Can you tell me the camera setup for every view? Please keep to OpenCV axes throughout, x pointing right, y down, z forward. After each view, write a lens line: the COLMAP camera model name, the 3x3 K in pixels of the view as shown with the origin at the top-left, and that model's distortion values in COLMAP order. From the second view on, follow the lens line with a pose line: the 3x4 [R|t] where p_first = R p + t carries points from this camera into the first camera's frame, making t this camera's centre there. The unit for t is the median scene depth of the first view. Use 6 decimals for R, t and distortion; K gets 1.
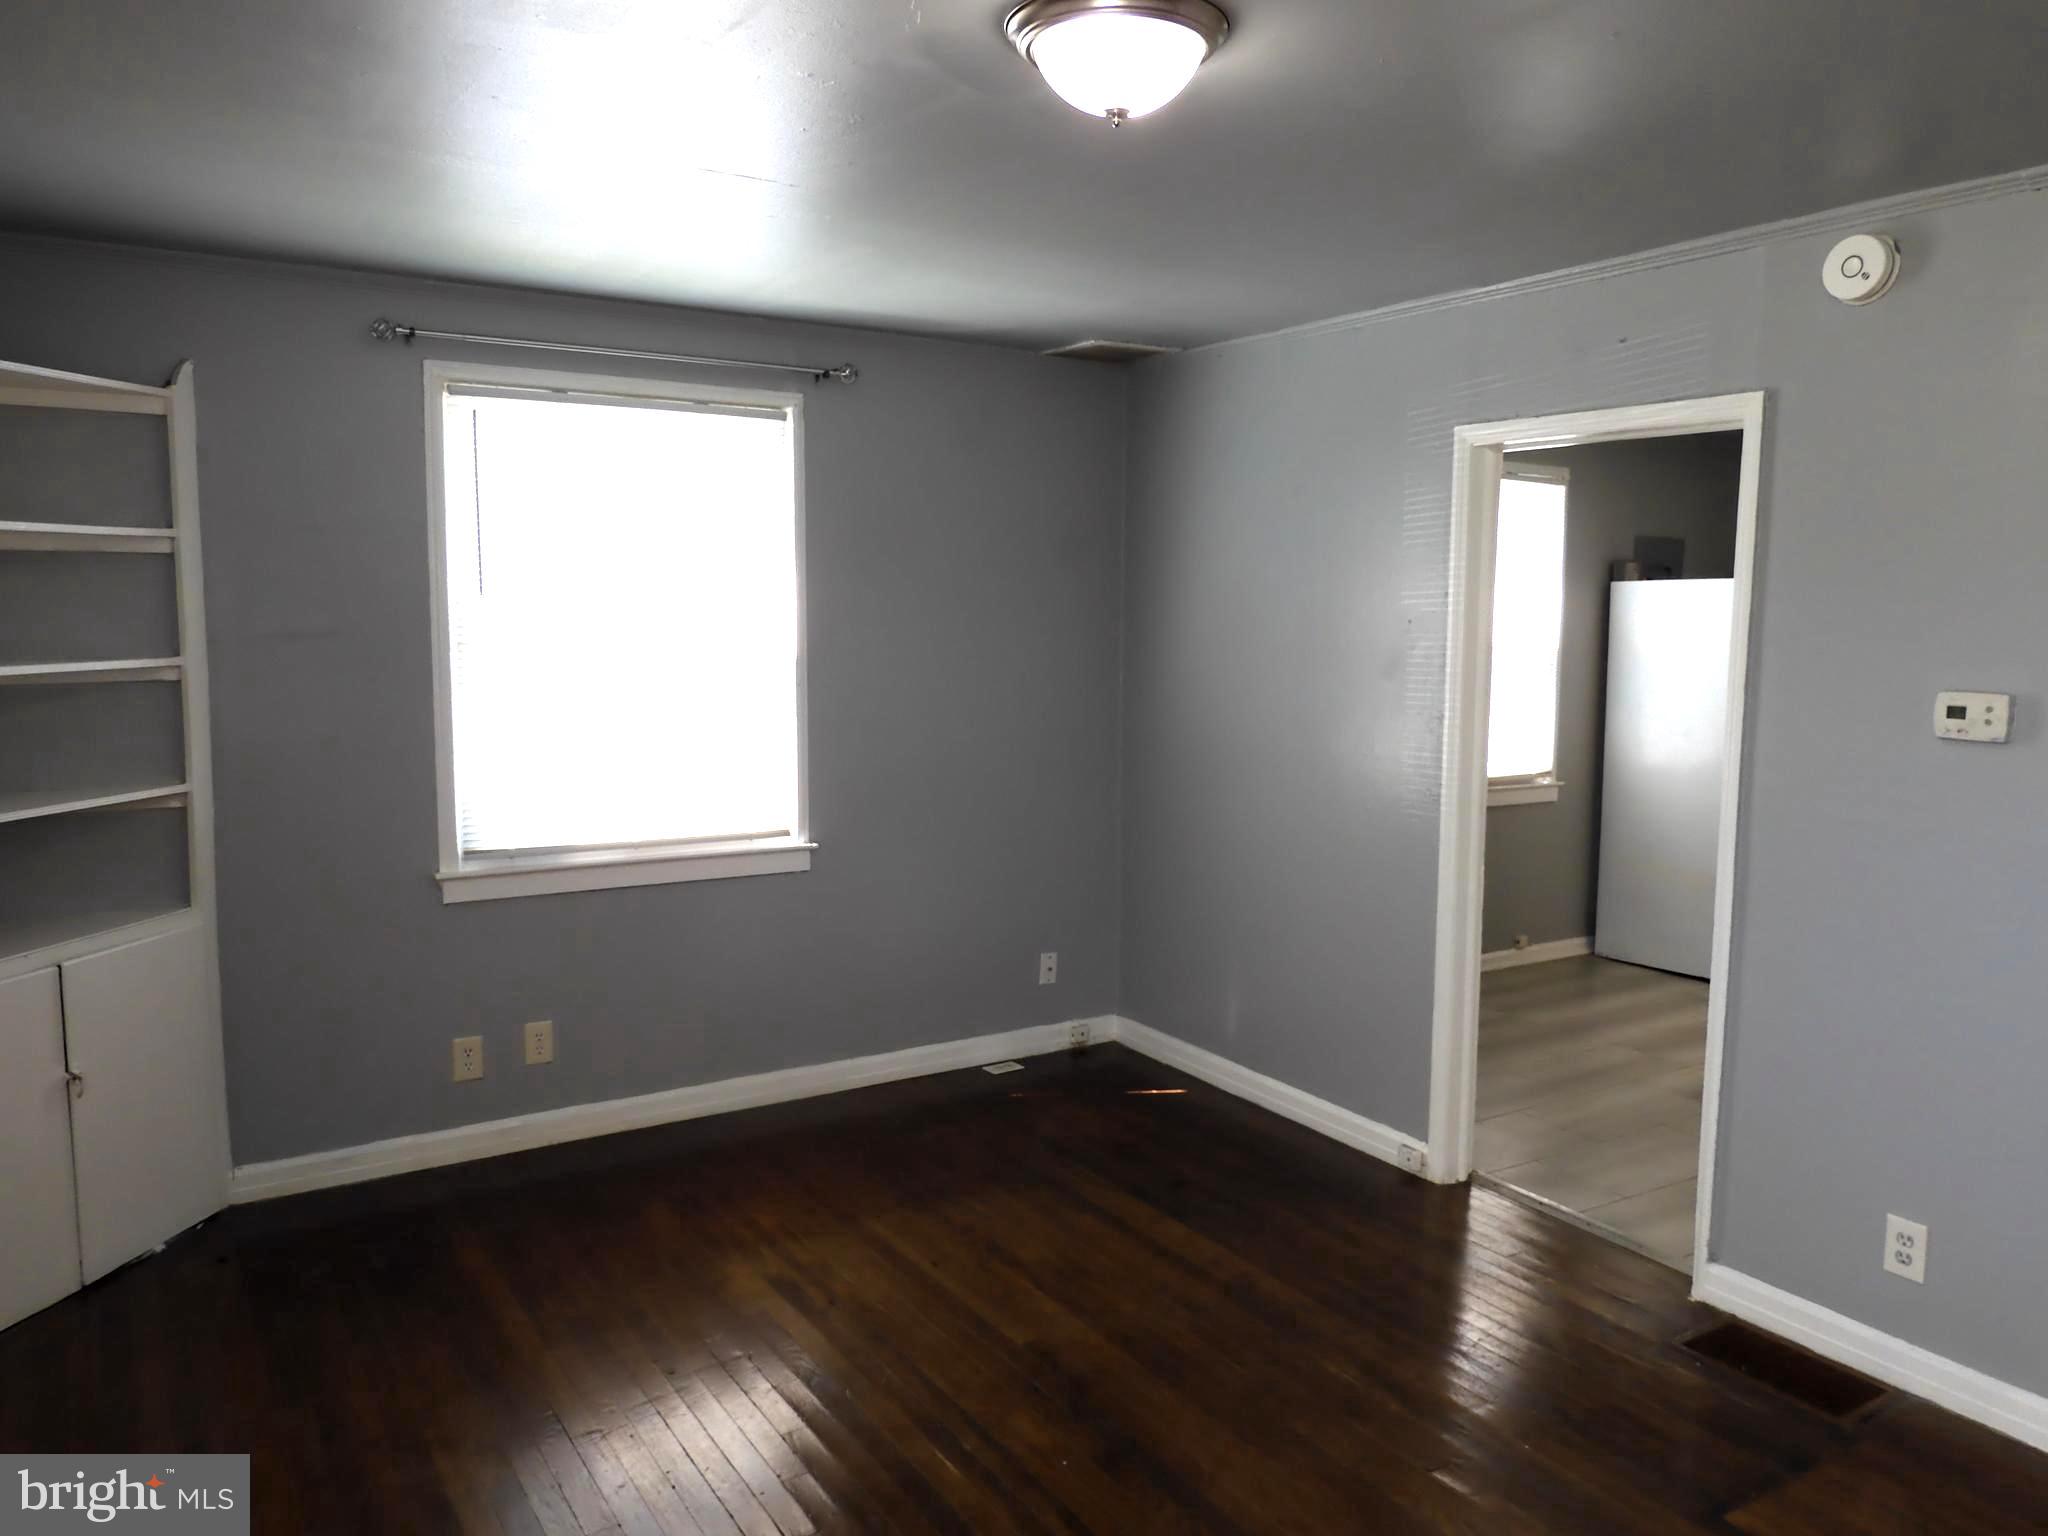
lens RADIAL K [[1468.9, 0, 1020.7], [0, 1468.9, 756.5], [0, 0, 1]] dist [0.011505, 0.002409]
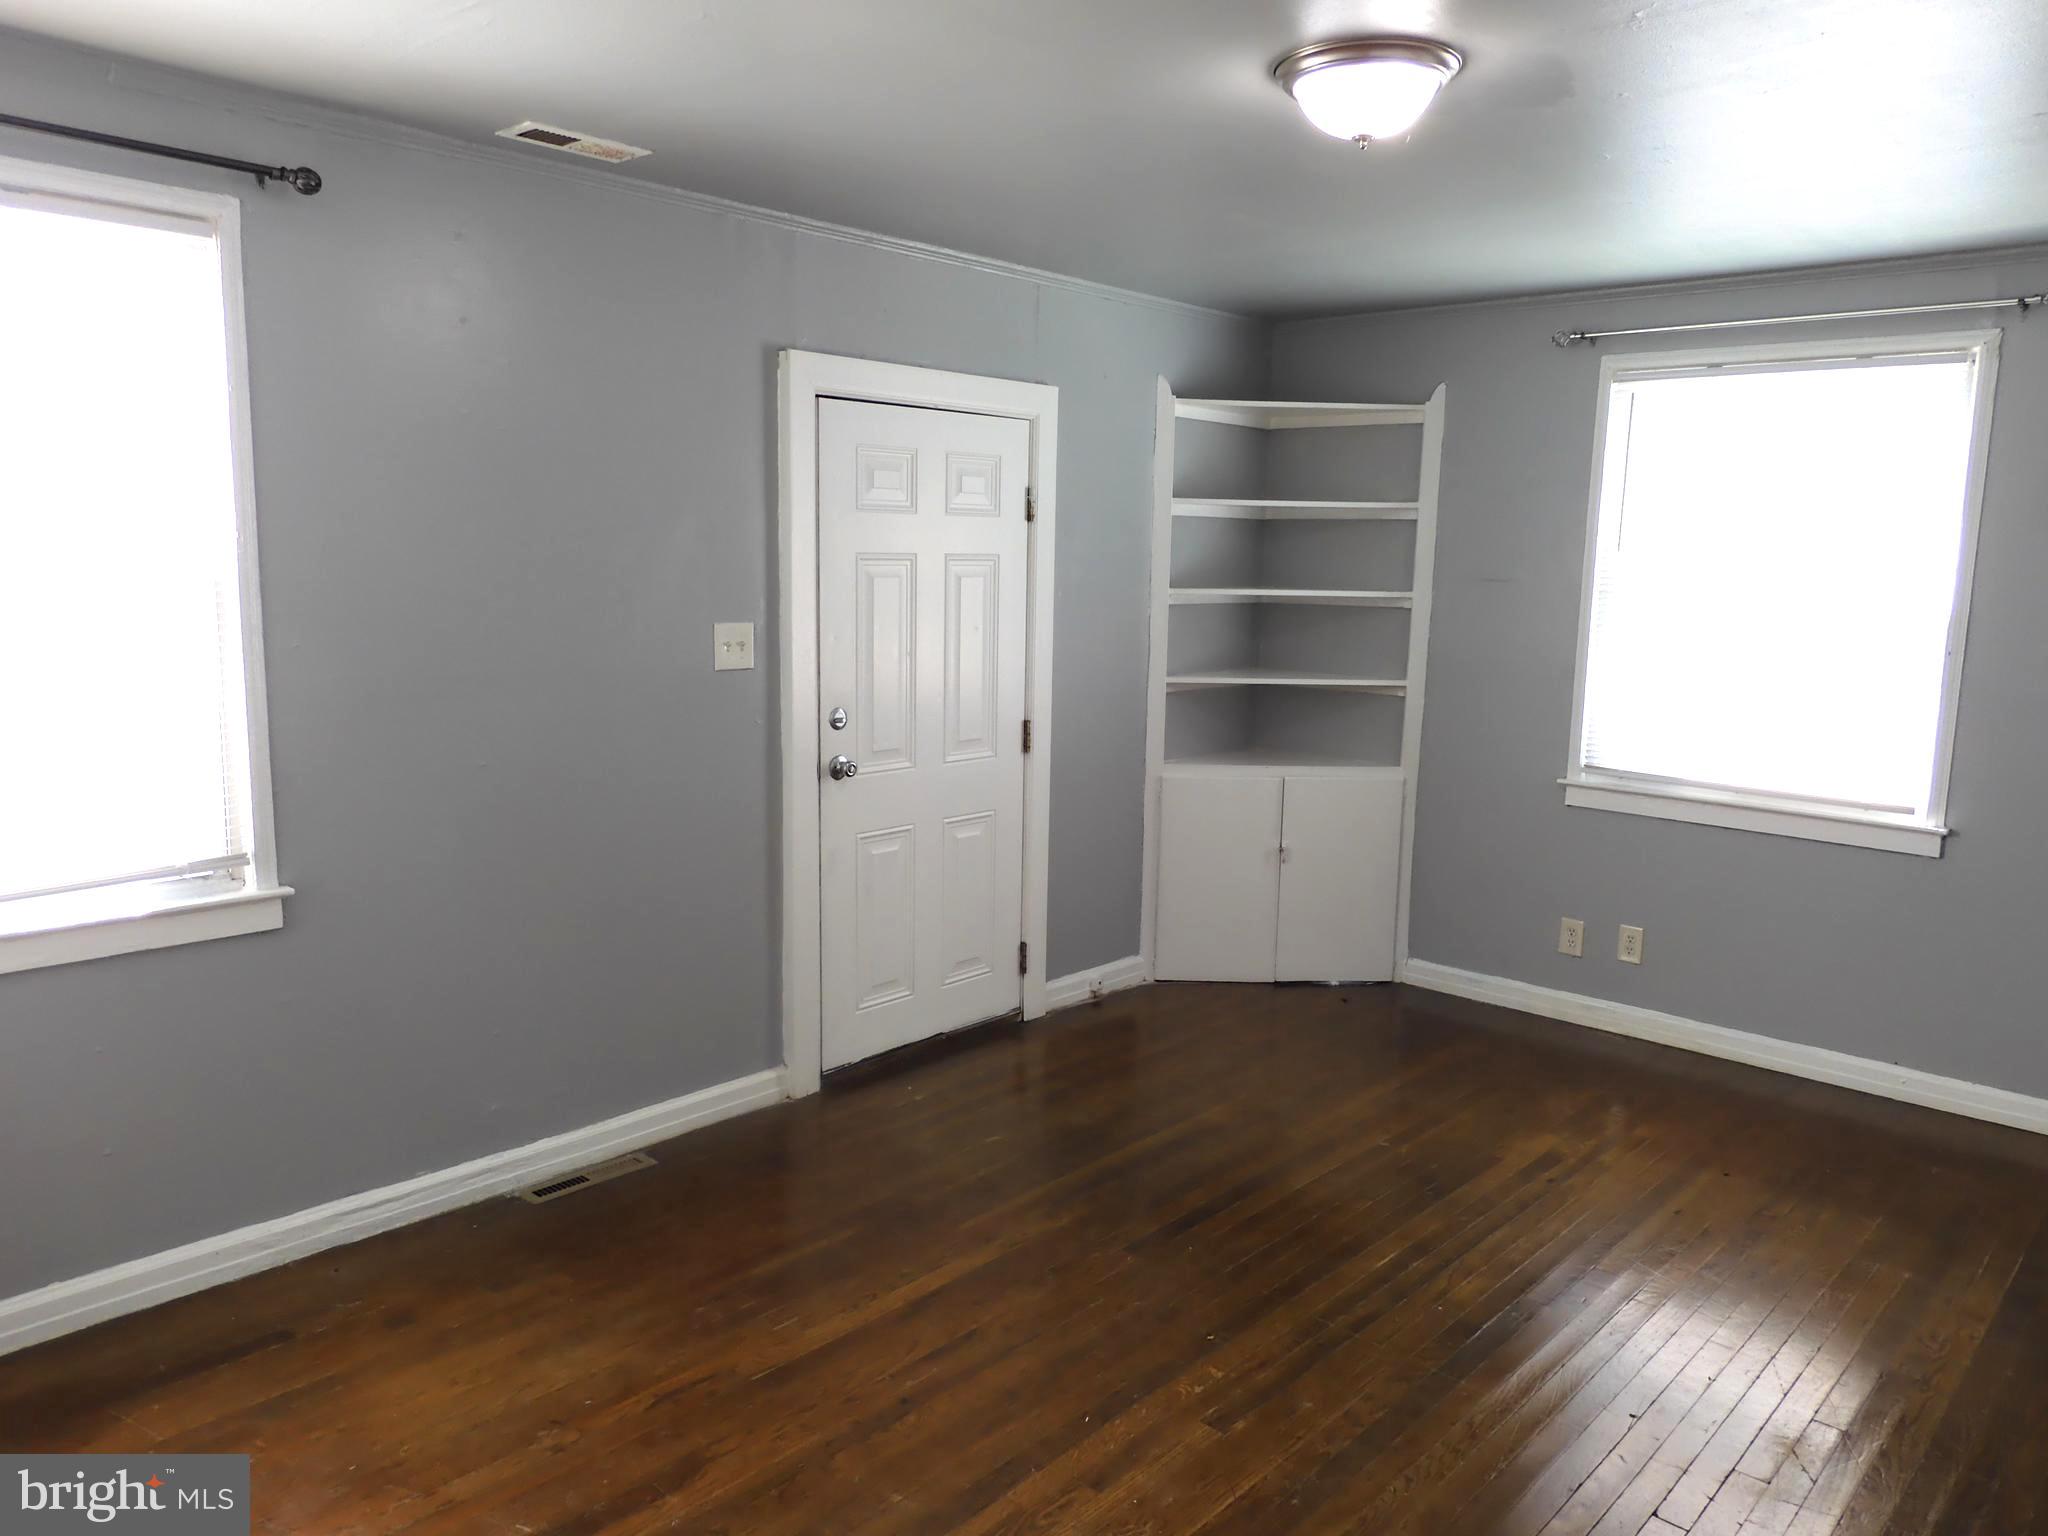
lens RADIAL K [[1468.9, 0, 1020.7], [0, 1468.9, 756.5], [0, 0, 1]] dist [0.011505, 0.002409]
pose [[0.276339, 0.138109, -0.951085, 0.652533], [-0.122906, 0.986573, 0.107552, -0.015148], [0.953169, 0.087174, 0.289603, 0.217804]]
